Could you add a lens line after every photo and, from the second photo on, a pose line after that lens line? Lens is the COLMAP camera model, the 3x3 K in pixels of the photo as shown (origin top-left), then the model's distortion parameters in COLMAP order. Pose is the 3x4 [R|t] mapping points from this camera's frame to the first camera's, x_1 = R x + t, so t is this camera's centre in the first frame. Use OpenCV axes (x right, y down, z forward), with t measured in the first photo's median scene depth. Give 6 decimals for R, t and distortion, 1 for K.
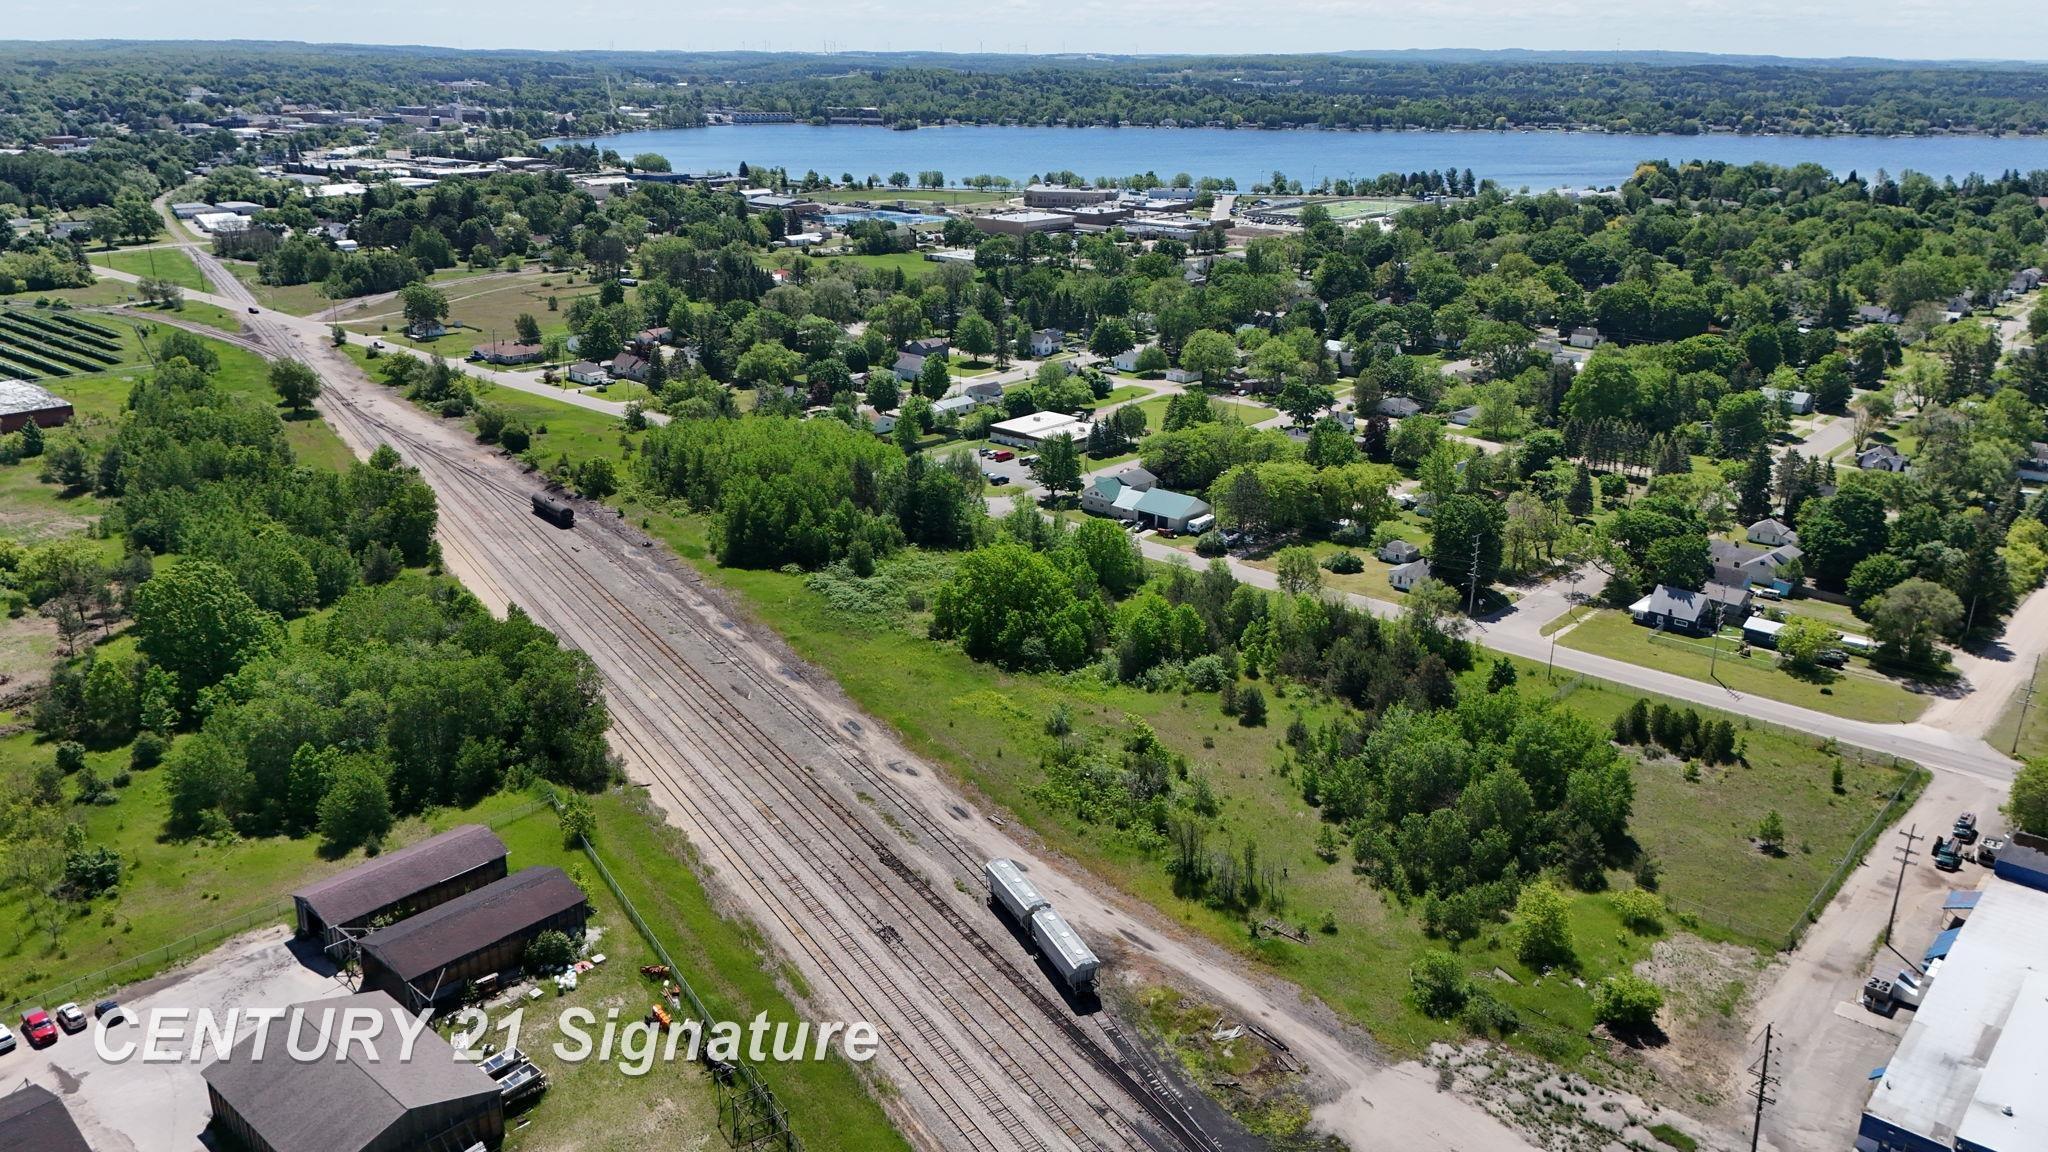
lens RADIAL K [[1497.1, 0, 1024.0], [0, 1497.1, 576.0], [0, 0, 1]] dist [0.080635, -0.089828]
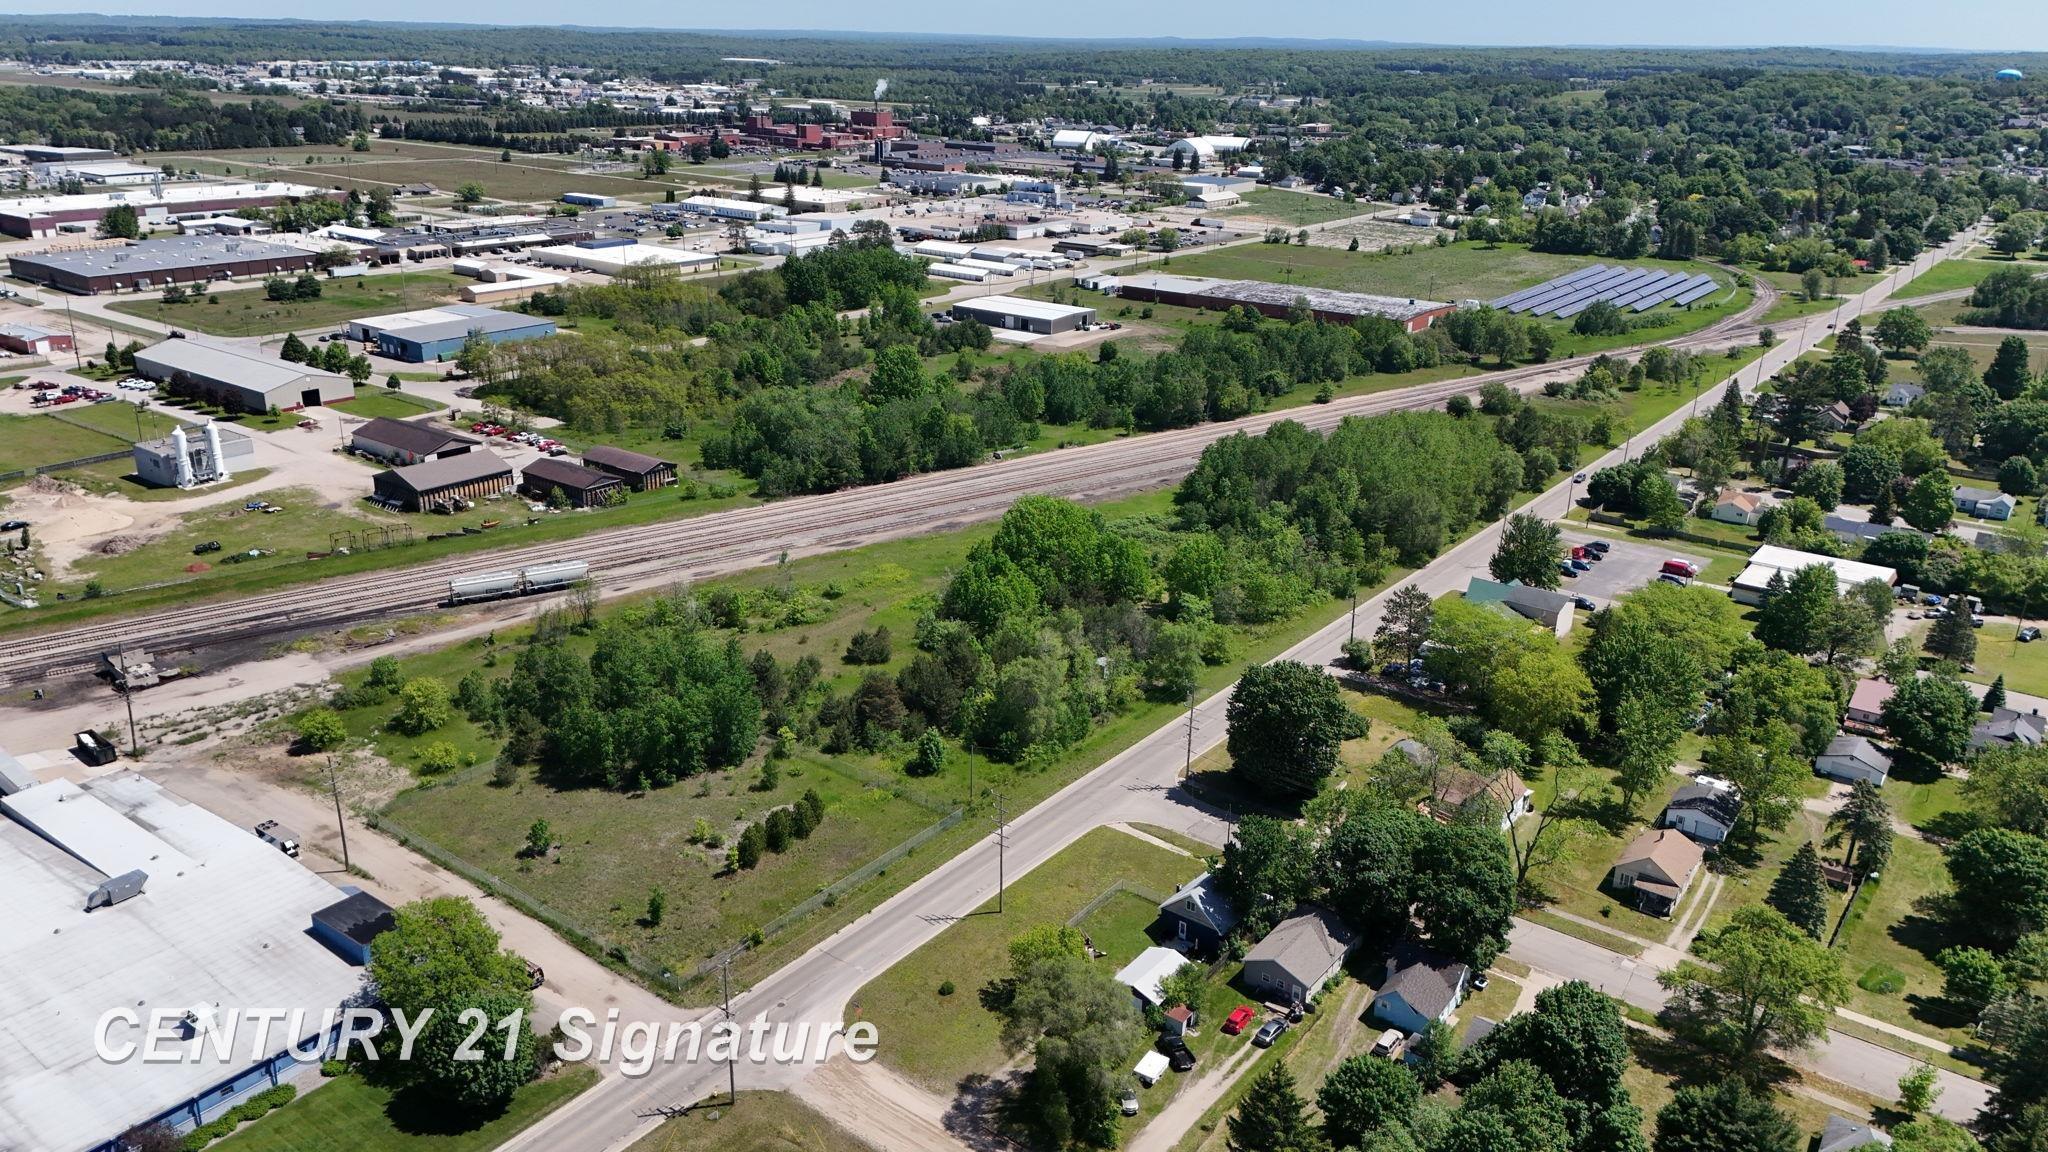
lens RADIAL K [[1485.0, 0, 1023.8], [0, 1485.0, 600.1], [0, 0, 1]] dist [0.079766, -0.084837]
pose [[0.076635, 0.346349, -0.934970, 0.856466], [-0.341297, 0.890192, 0.301787, -0.229224], [0.936826, 0.295975, 0.186427, 0.670753]]
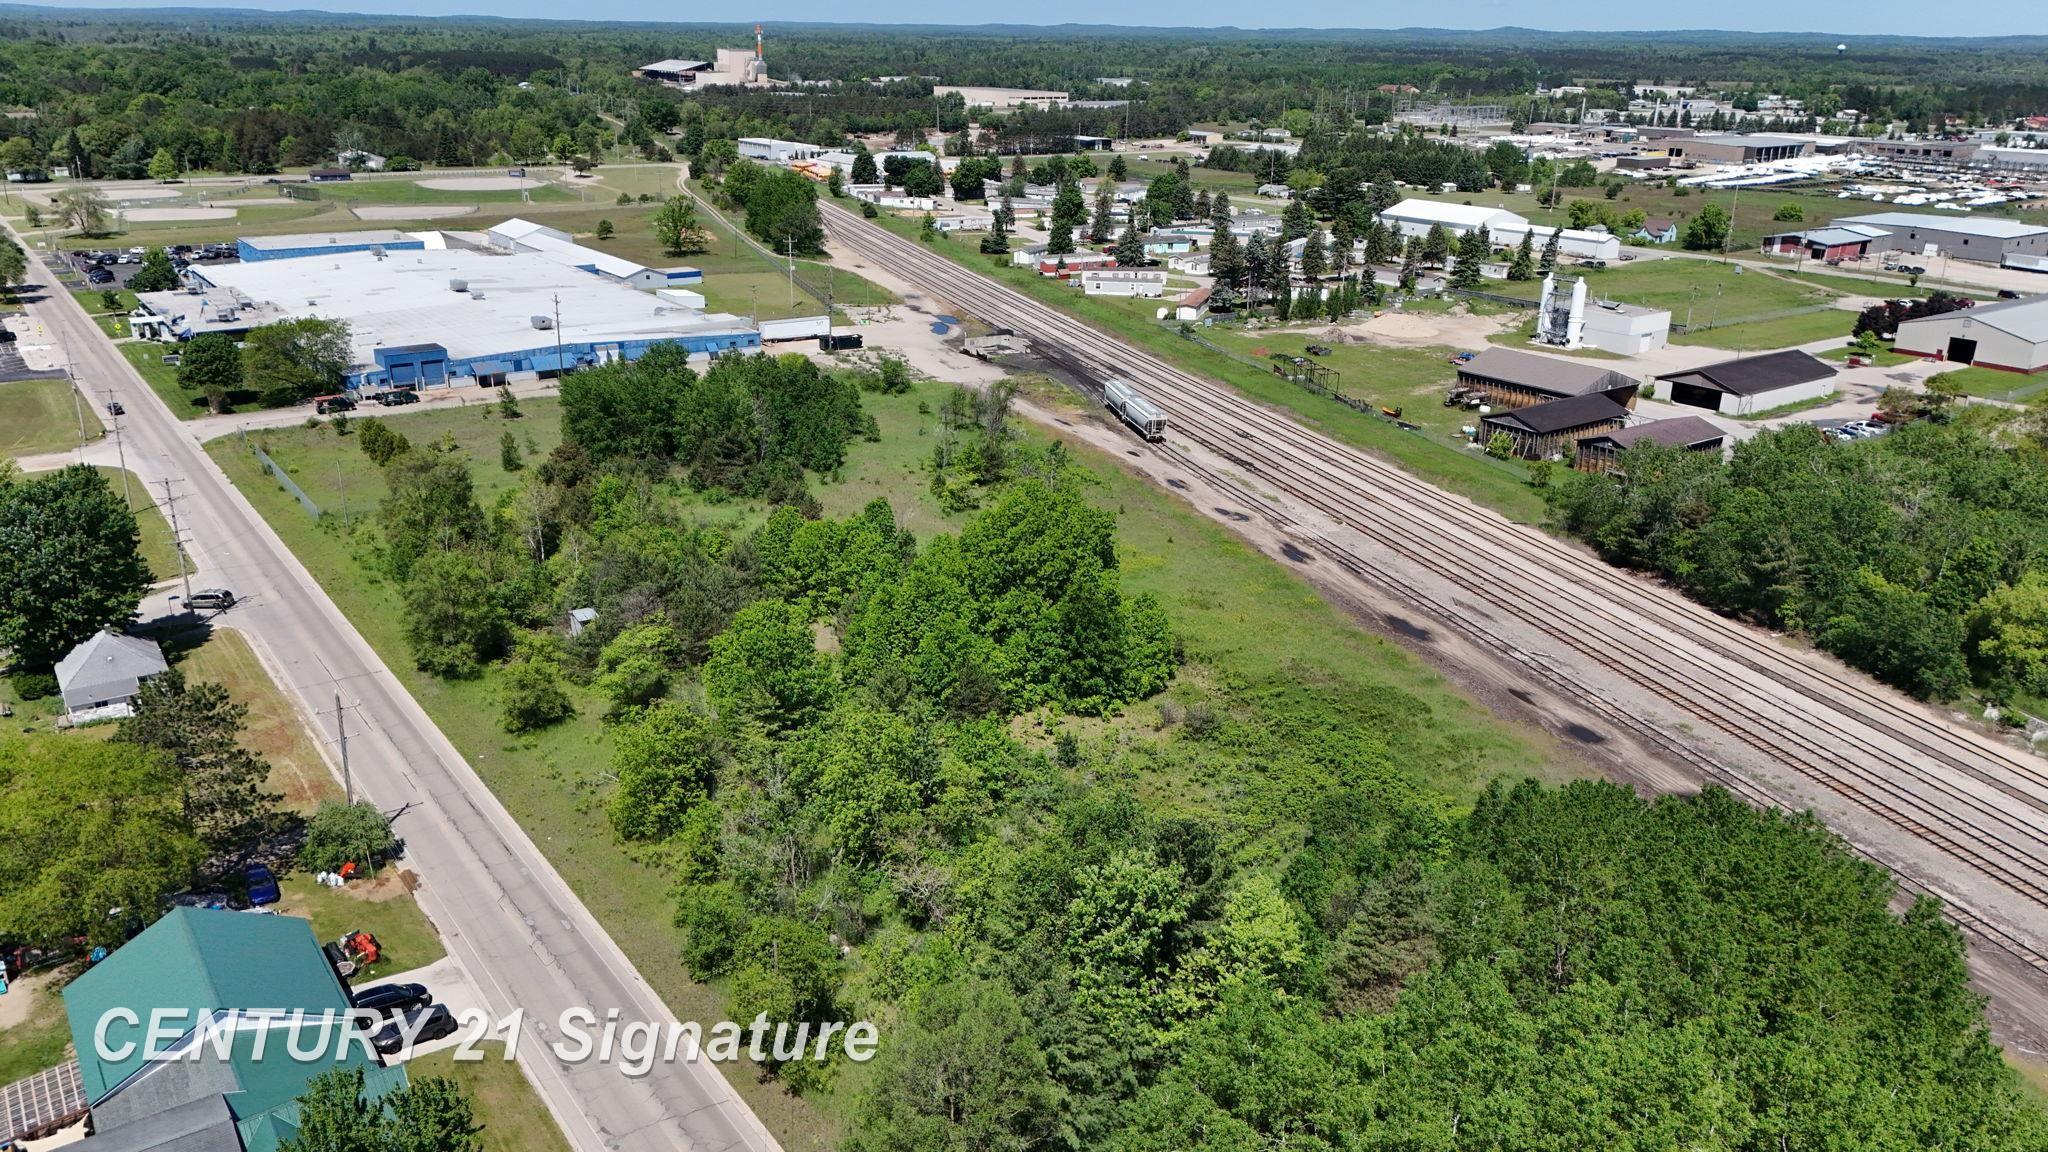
lens RADIAL K [[1485.0, 0, 1023.8], [0, 1485.0, 600.1], [0, 0, 1]] dist [0.079766, -0.084837]
pose [[-0.977454, -0.097109, 0.187492, -0.090516], [0.045584, 0.769975, 0.636443, -0.281827], [-0.206169, 0.630641, -0.748189, 1.194644]]
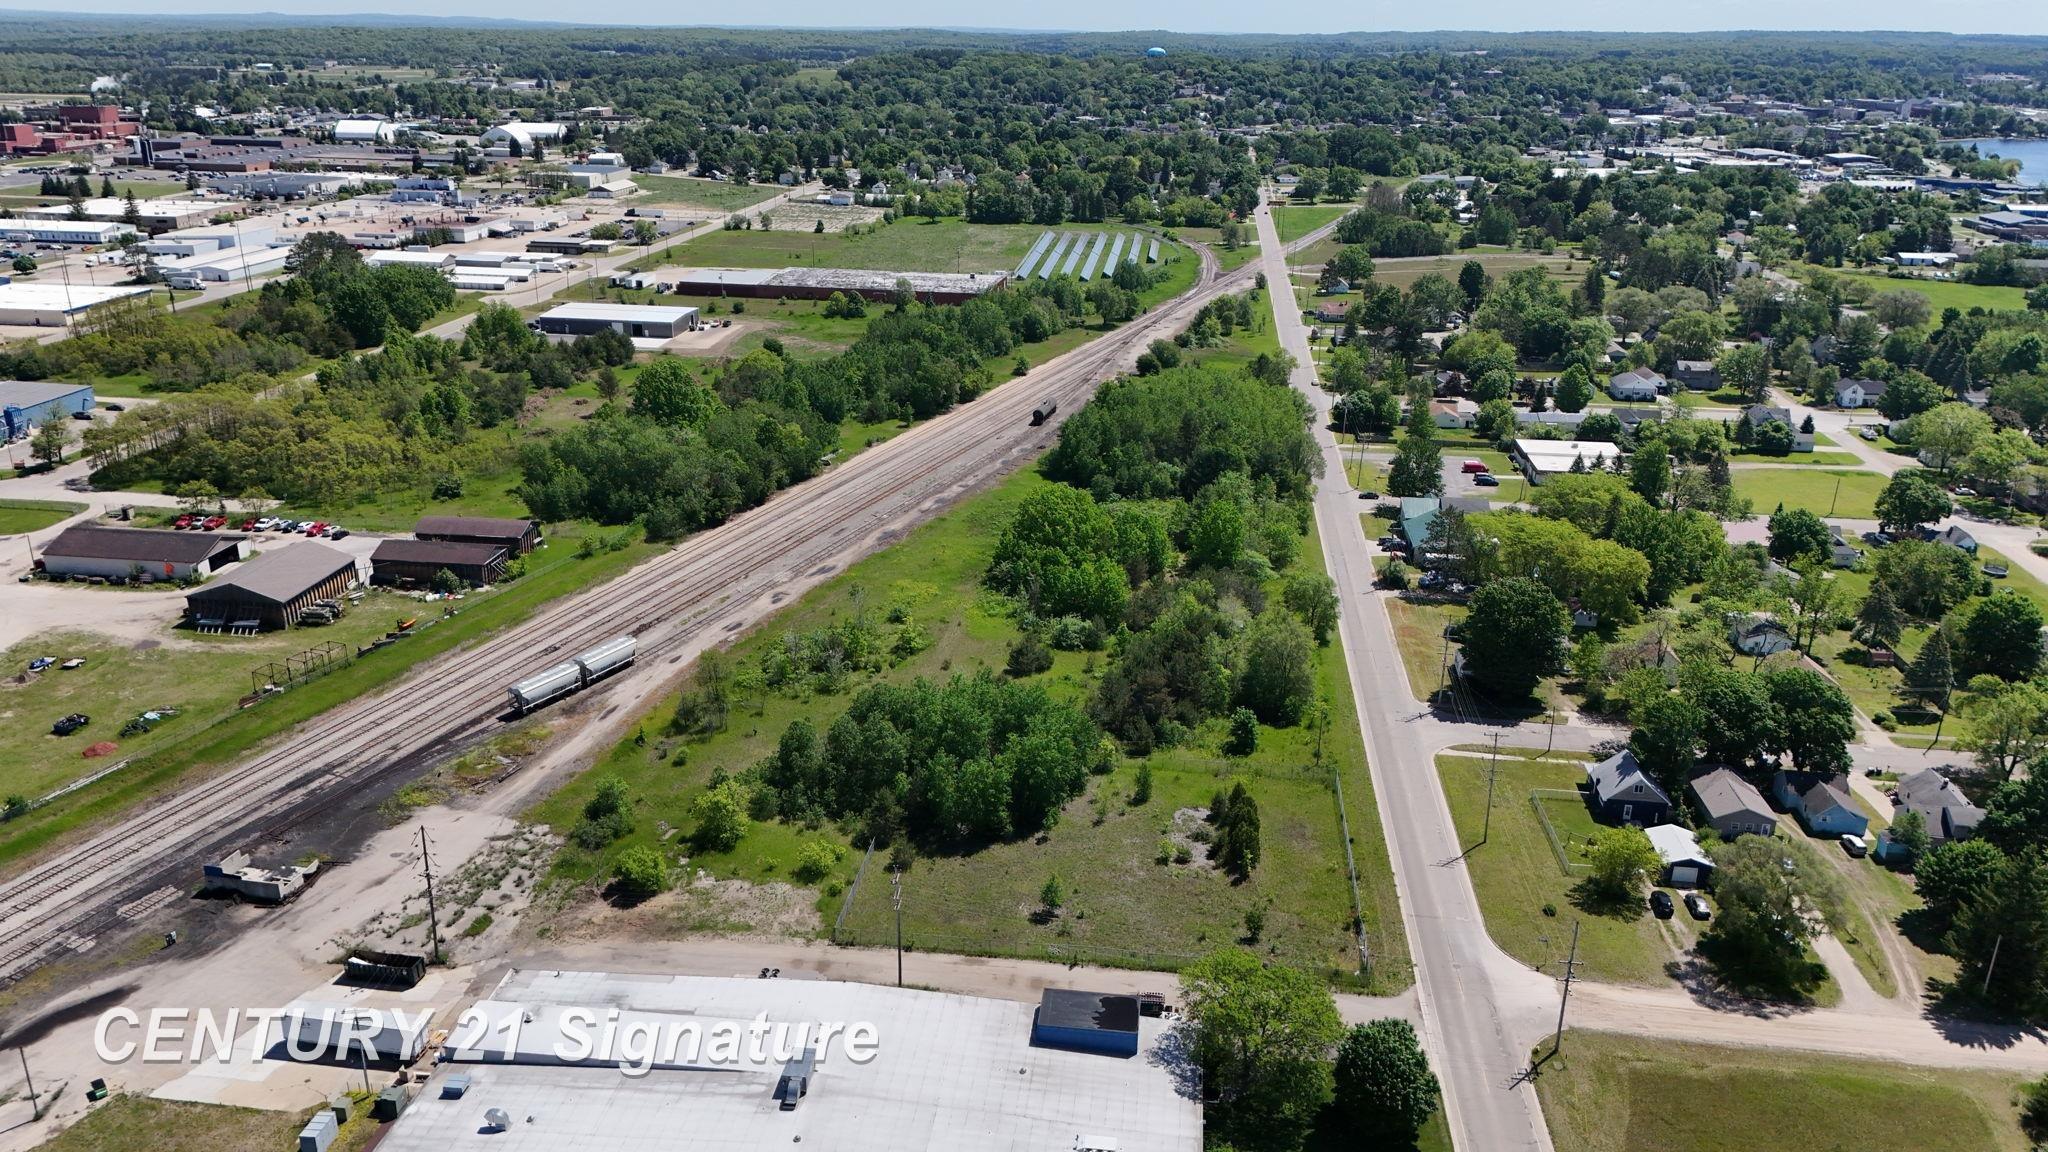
lens RADIAL K [[1485.0, 0, 1023.8], [0, 1485.0, 600.1], [0, 0, 1]] dist [0.079766, -0.084837]
pose [[0.571451, 0.292703, -0.766661, 0.704032], [-0.276155, 0.948331, 0.156223, -0.087623], [0.772776, 0.122444, 0.622756, 0.254035]]
